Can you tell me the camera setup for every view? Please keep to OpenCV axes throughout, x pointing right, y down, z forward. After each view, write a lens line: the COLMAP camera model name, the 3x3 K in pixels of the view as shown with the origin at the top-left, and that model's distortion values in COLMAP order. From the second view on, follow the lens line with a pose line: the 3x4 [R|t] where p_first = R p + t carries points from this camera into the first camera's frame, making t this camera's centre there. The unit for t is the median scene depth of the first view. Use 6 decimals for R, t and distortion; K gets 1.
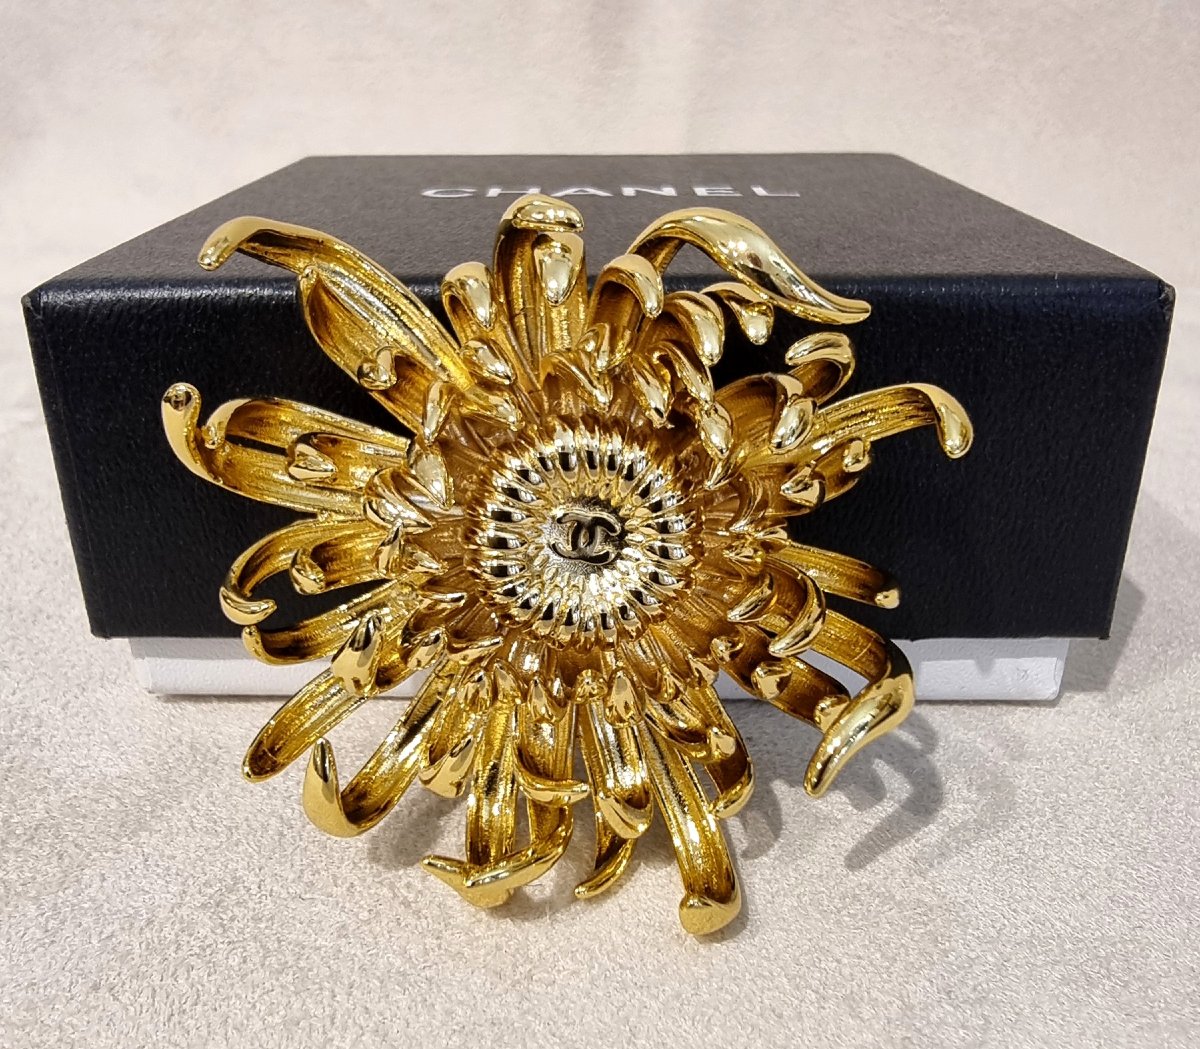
lens RADIAL K [[521.2, 0, 594.4], [0, 521.2, 524.4], [0, 0, 1]] dist [0.013153, -0.001612]
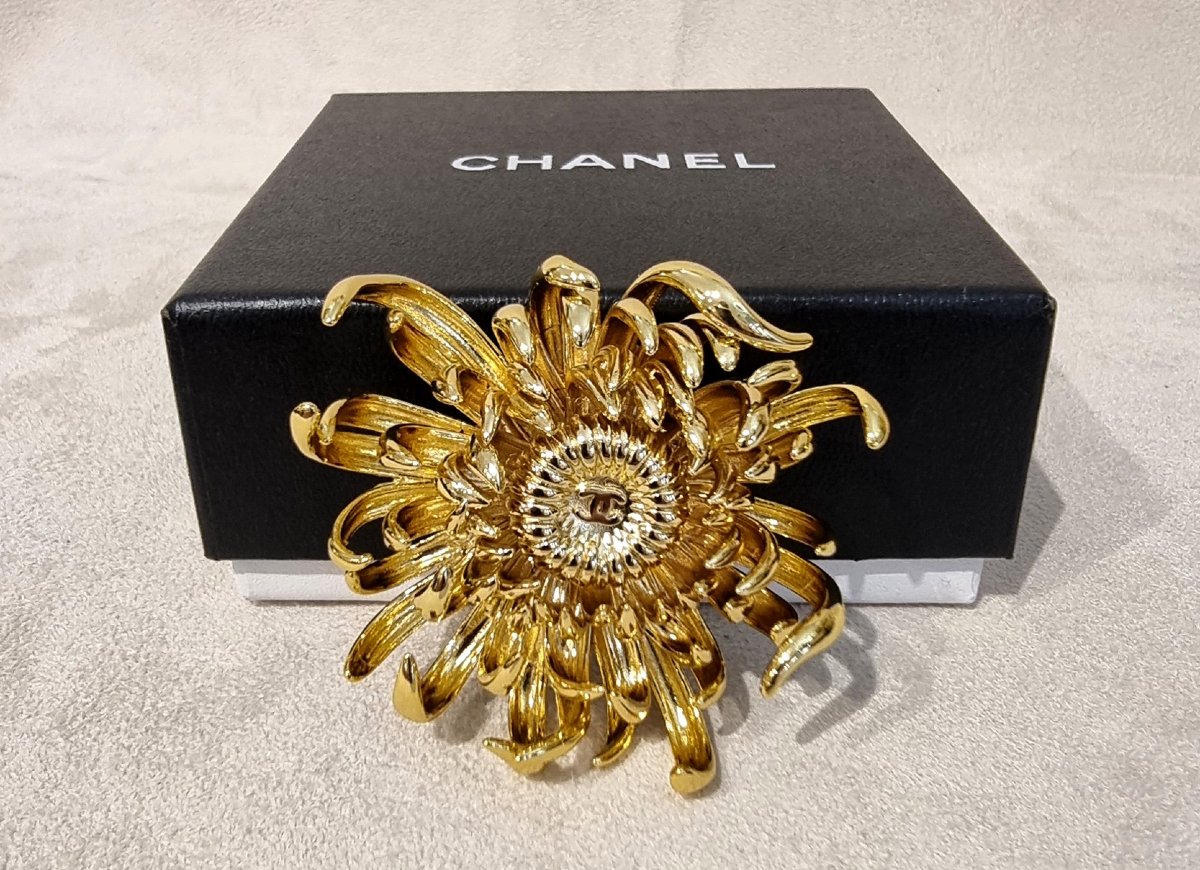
lens RADIAL K [[467.9, 0, 594.5], [0, 467.9, 437.3], [0, 0, 1]] dist [0.009351, 0.000198]
pose [[0.999985, -0.003824, -0.003803, -0.027187], [0.003940, 0.999517, 0.030815, -0.186660], [0.003683, -0.030830, 0.999518, -0.199005]]
